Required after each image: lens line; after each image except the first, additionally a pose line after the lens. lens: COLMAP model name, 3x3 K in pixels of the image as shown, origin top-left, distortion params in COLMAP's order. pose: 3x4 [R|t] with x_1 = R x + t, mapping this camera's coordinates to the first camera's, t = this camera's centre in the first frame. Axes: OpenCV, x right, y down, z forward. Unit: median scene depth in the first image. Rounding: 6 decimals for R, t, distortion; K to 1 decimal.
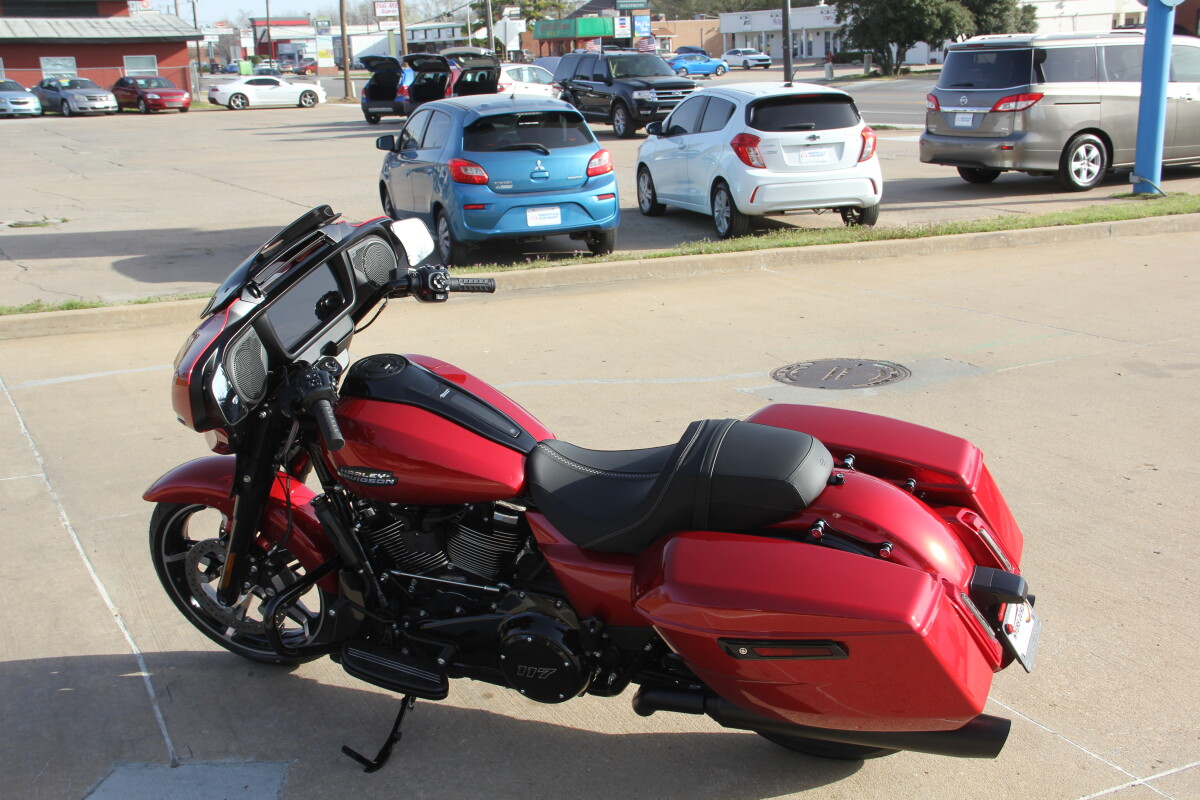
lens RADIAL K [[1386.0, 0, 605.1], [0, 1386.0, 441.3], [0, 0, 1]] dist [-0.021922, 0.232432]
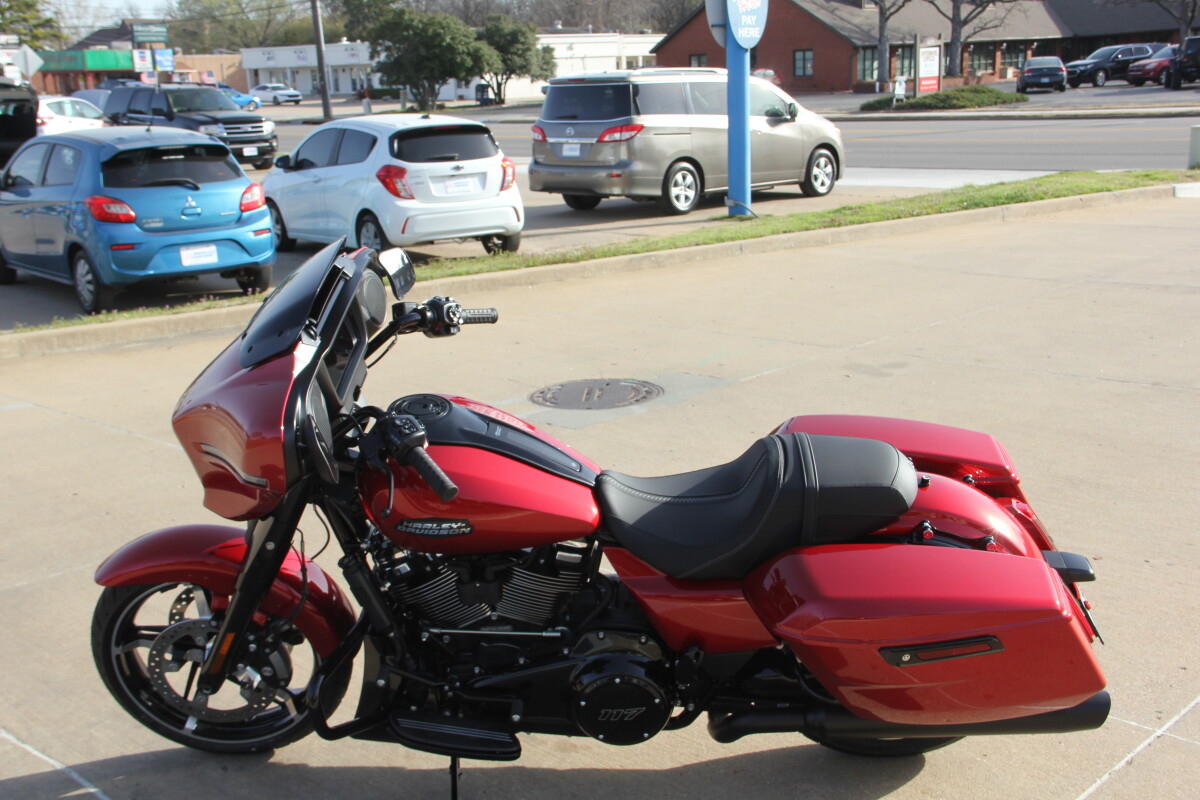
lens RADIAL K [[1372.4, 0, 614.7], [0, 1372.4, 430.2], [0, 0, 1]] dist [-0.040449, 0.294195]
pose [[0.943035, -0.078837, 0.323218, -0.086287], [0.088318, 0.995983, -0.014749, -0.003661], [-0.320757, 0.042455, 0.946210, 0.025115]]
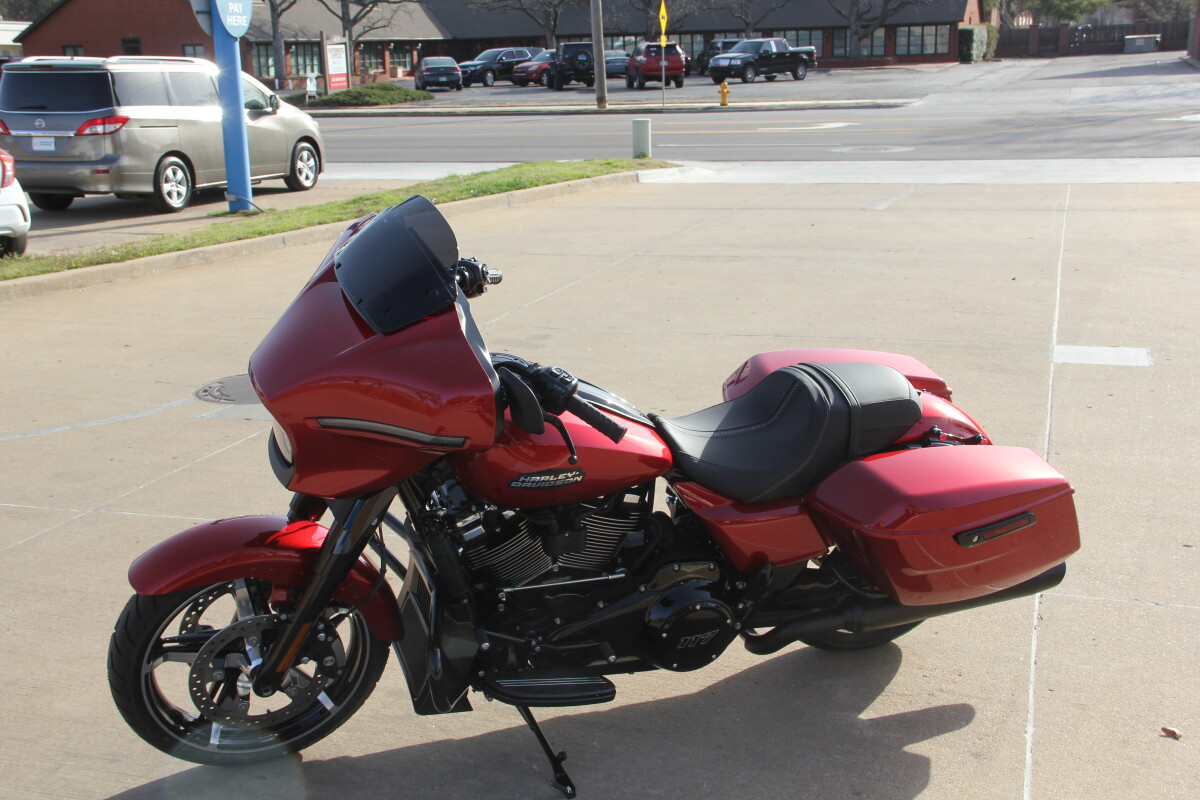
lens RADIAL K [[1372.4, 0, 614.7], [0, 1372.4, 430.2], [0, 0, 1]] dist [-0.040449, 0.294195]
pose [[0.717904, -0.163994, 0.676550, -0.187495], [0.182943, 0.982141, 0.043942, -0.009788], [-0.671674, 0.092224, 0.735084, 0.072542]]
